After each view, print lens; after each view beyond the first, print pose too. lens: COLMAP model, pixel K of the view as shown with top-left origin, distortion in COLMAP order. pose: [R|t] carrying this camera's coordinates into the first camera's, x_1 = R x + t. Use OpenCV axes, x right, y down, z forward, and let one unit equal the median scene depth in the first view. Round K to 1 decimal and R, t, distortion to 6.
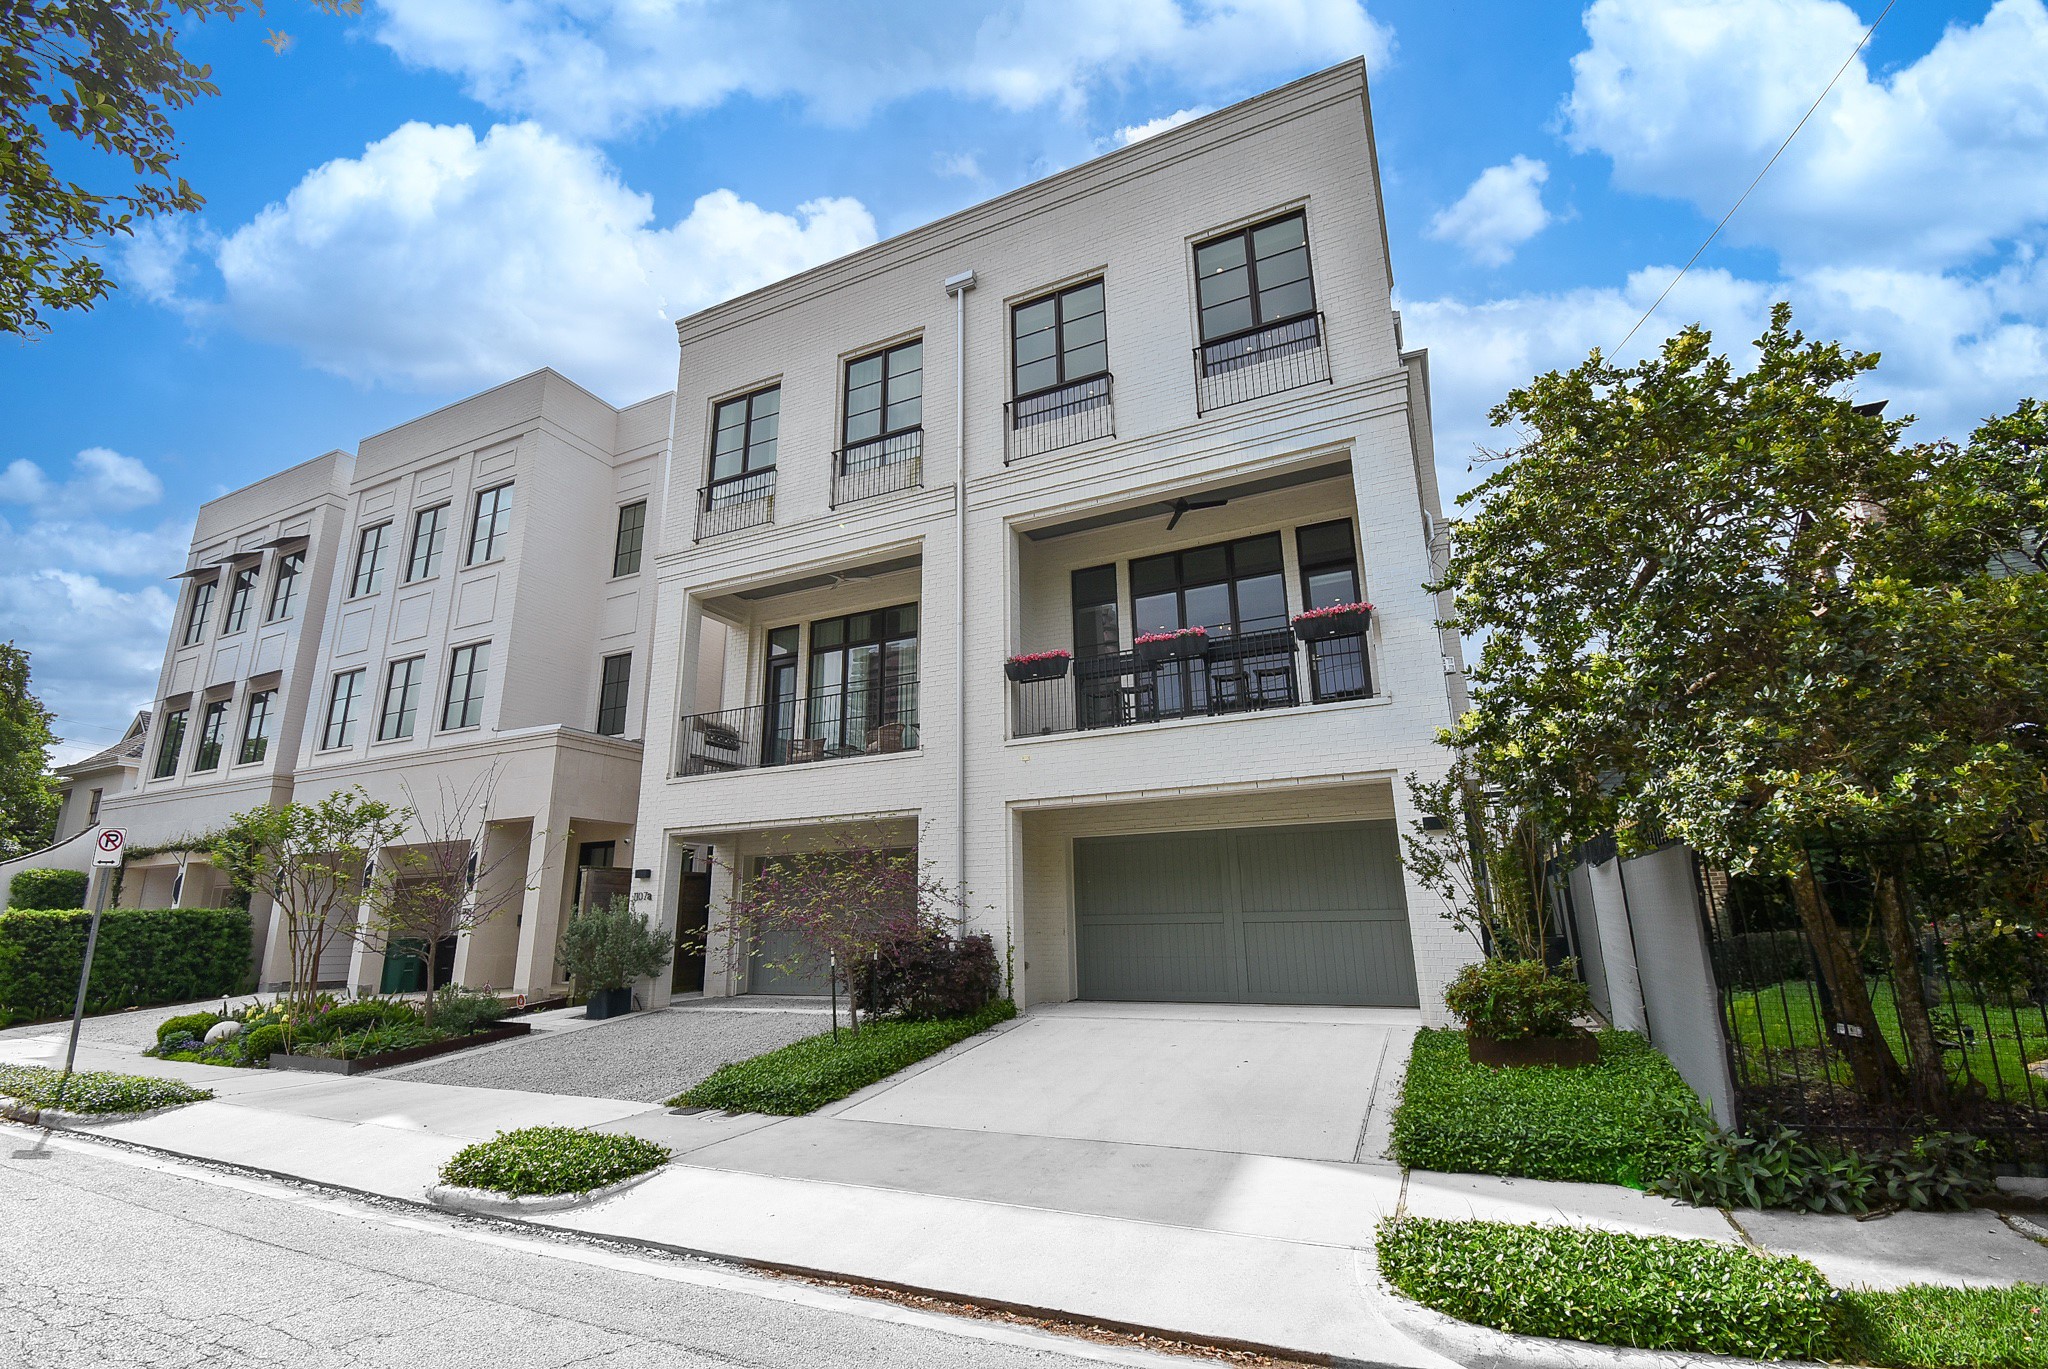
lens RADIAL K [[915.7, 0, 1055.3], [0, 915.7, 661.7], [0, 0, 1]] dist [0.001062, -0.009944]
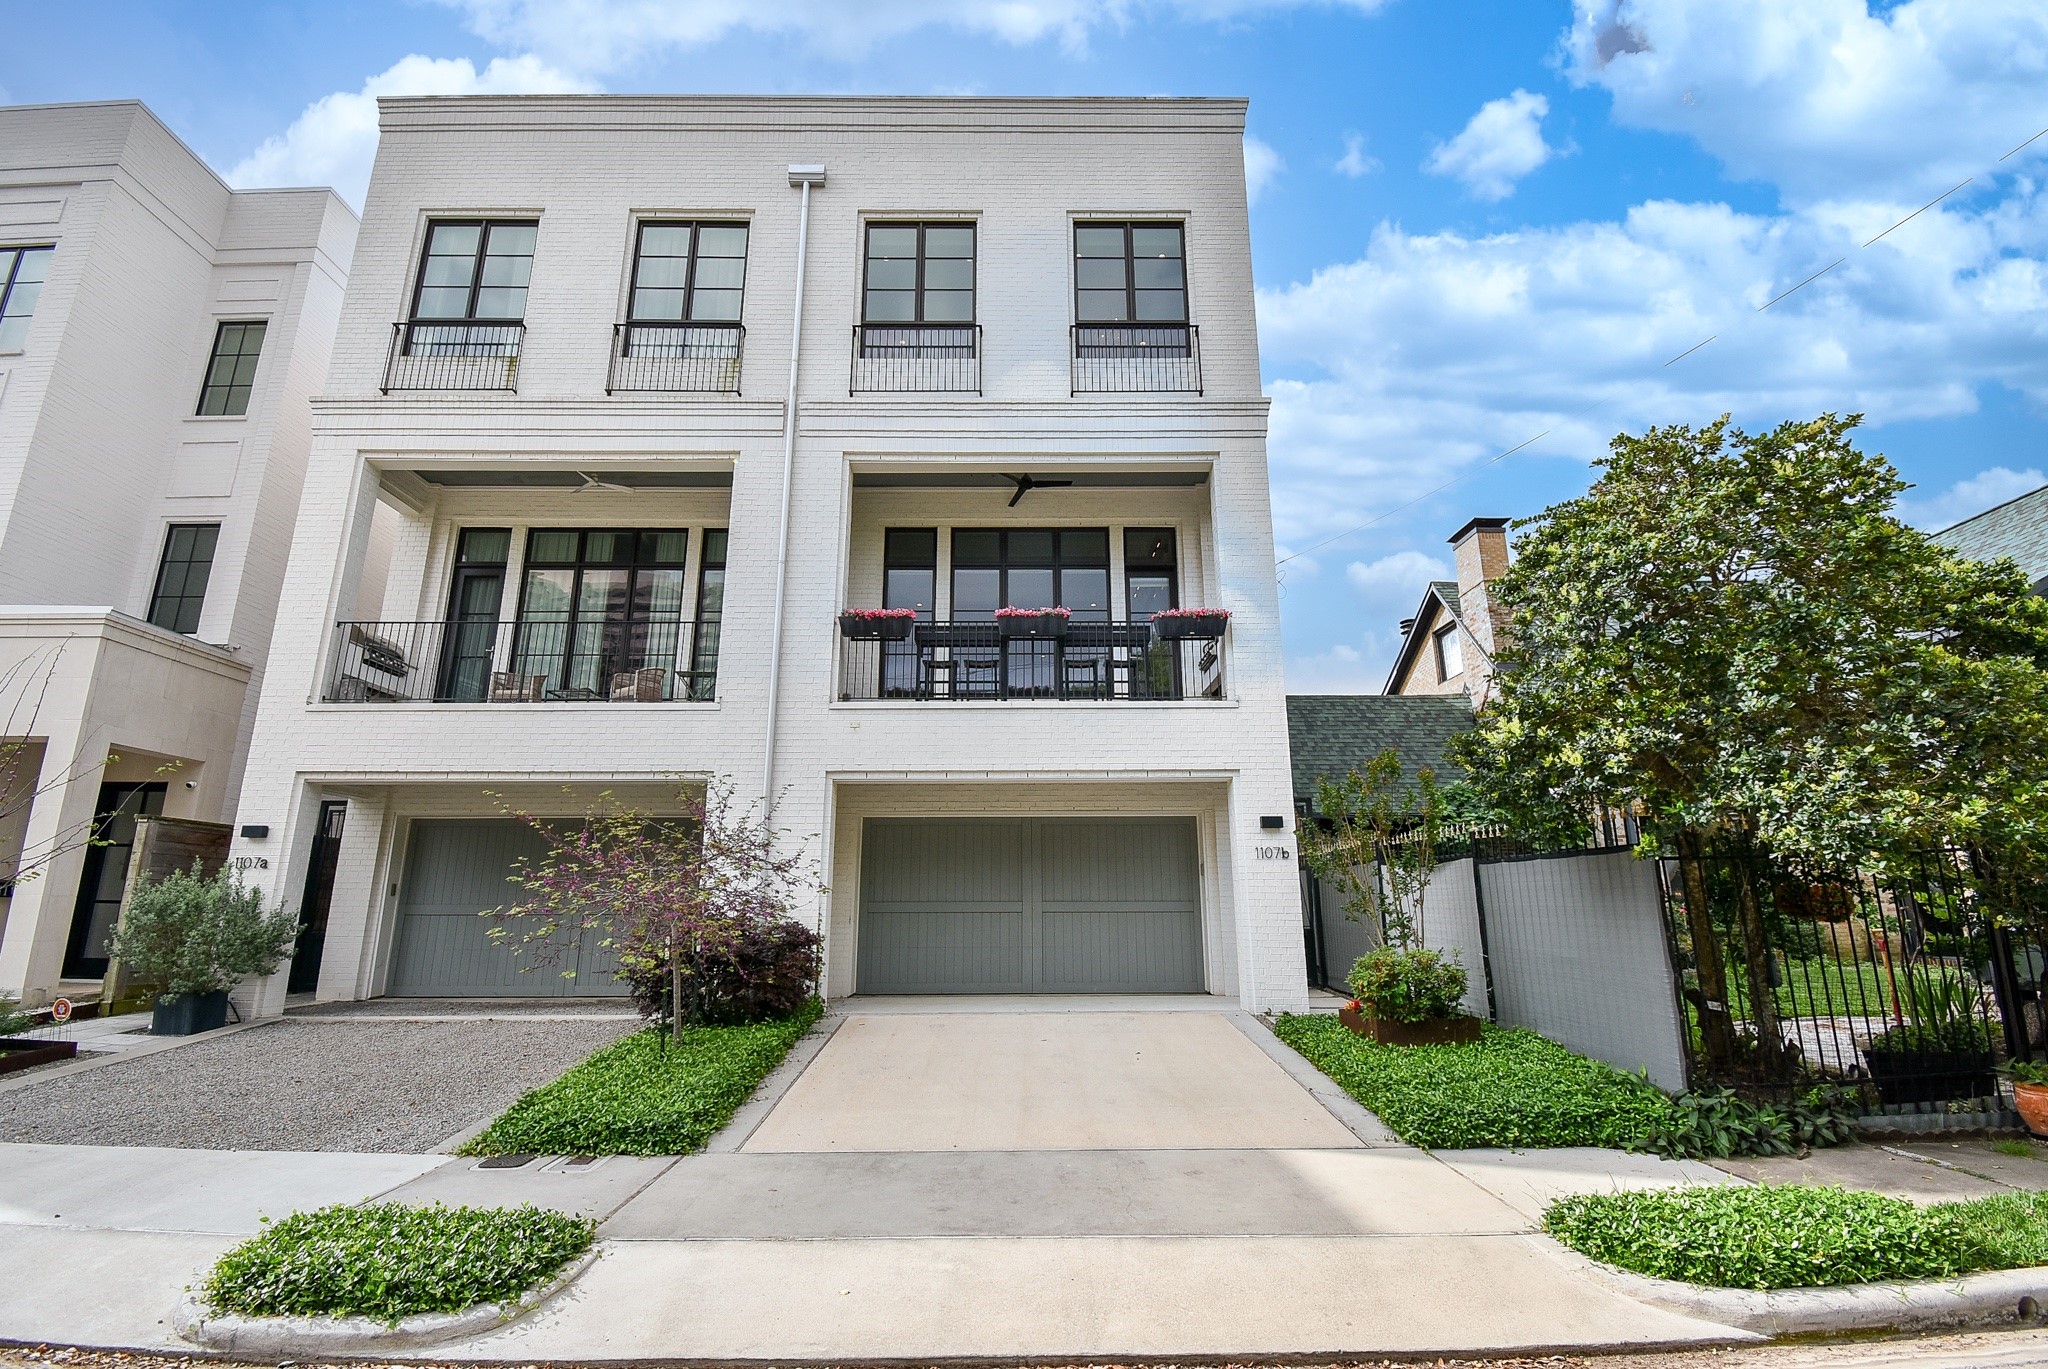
lens RADIAL K [[915.7, 0, 1075.5], [0, 915.7, 661.1], [0, 0, 1]] dist [0.001062, -0.009944]
pose [[0.897729, 0.129459, 0.421097, -0.195598], [-0.133622, 0.990836, -0.019749, 0.028843], [-0.419795, -0.038539, 0.906800, 0.094204]]
